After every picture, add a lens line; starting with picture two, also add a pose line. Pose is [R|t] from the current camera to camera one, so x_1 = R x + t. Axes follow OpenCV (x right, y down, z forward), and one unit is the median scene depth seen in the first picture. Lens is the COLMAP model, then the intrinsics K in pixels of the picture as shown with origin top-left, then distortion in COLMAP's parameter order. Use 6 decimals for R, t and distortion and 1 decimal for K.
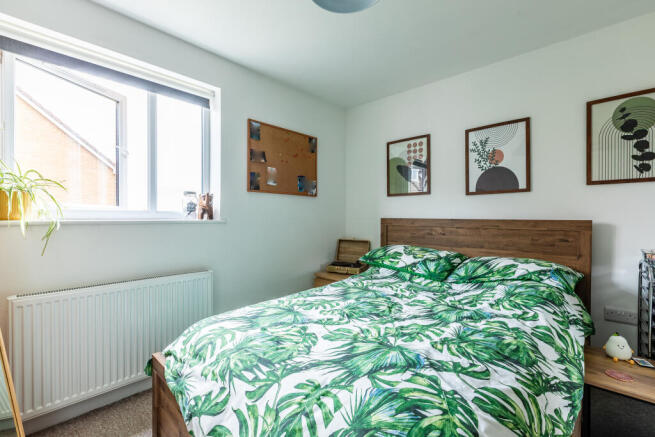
lens RADIAL K [[294.4, 0, 328.8], [0, 294.4, 213.5], [0, 0, 1]] dist [-0.000037, -0.000700]
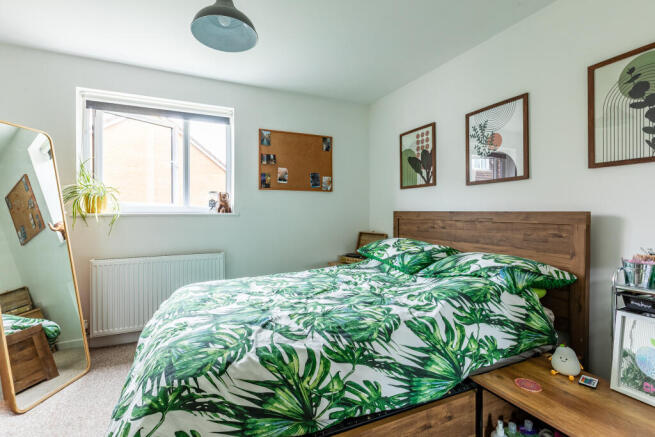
lens RADIAL K [[294.4, 0, 304.6], [0, 294.4, 207.1], [0, 0, 1]] dist [-0.000037, -0.000700]
pose [[0.925189, -0.011998, -0.379316, 0.424754], [0.010862, 0.999928, -0.005135, 0.005647], [0.379351, 0.000631, 0.925253, -0.050281]]
